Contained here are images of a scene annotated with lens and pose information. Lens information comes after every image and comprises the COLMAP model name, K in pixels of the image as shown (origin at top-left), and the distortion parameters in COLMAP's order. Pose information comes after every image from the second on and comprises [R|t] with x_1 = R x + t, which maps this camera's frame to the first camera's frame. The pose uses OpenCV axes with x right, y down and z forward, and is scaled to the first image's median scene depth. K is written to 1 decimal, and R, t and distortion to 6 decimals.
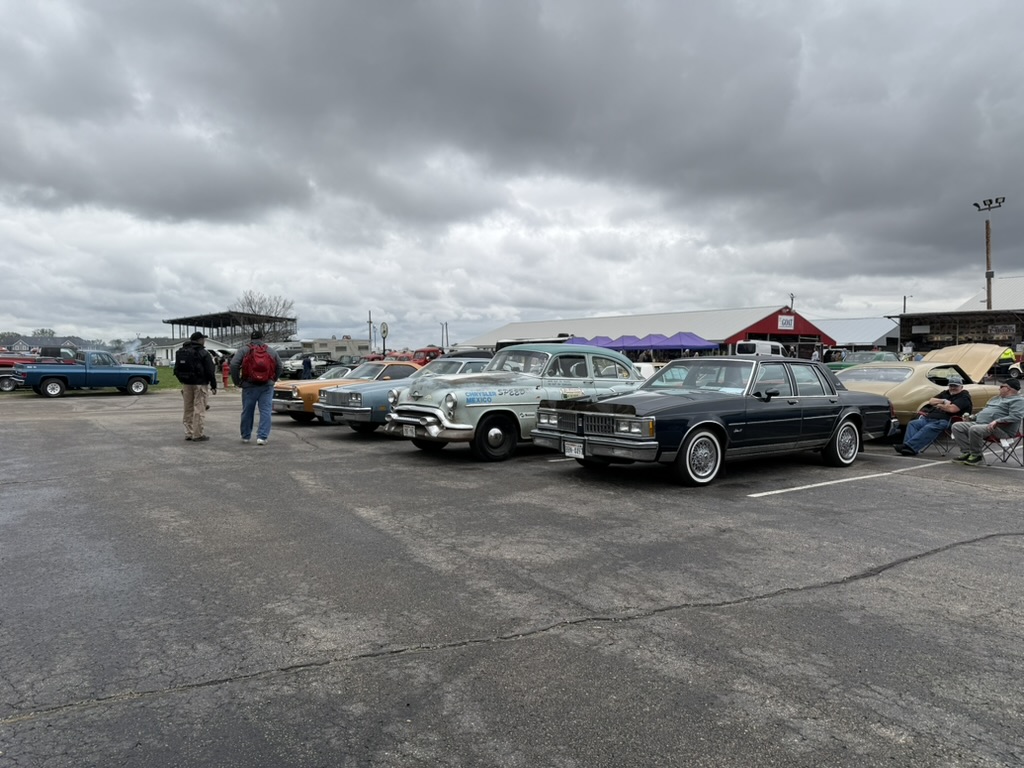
lens RADIAL K [[720.3, 0, 512.0], [0, 720.3, 384.0], [0, 0, 1]] dist [0.060825, -0.082147]
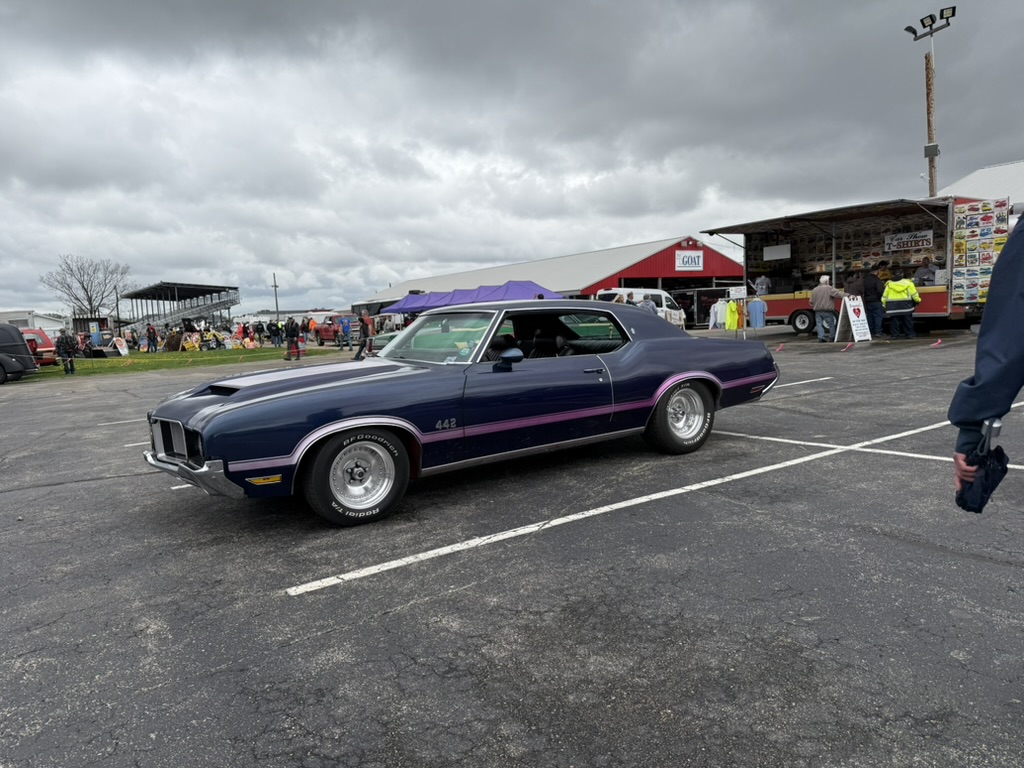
lens RADIAL K [[711.2, 0, 509.0], [0, 711.2, 376.9], [0, 0, 1]] dist [0.050038, -0.066620]
pose [[0.995616, -0.033519, -0.087318, 0.262637], [0.037474, 0.998326, 0.044062, -0.008959], [0.085694, -0.047141, 0.995206, 0.290302]]
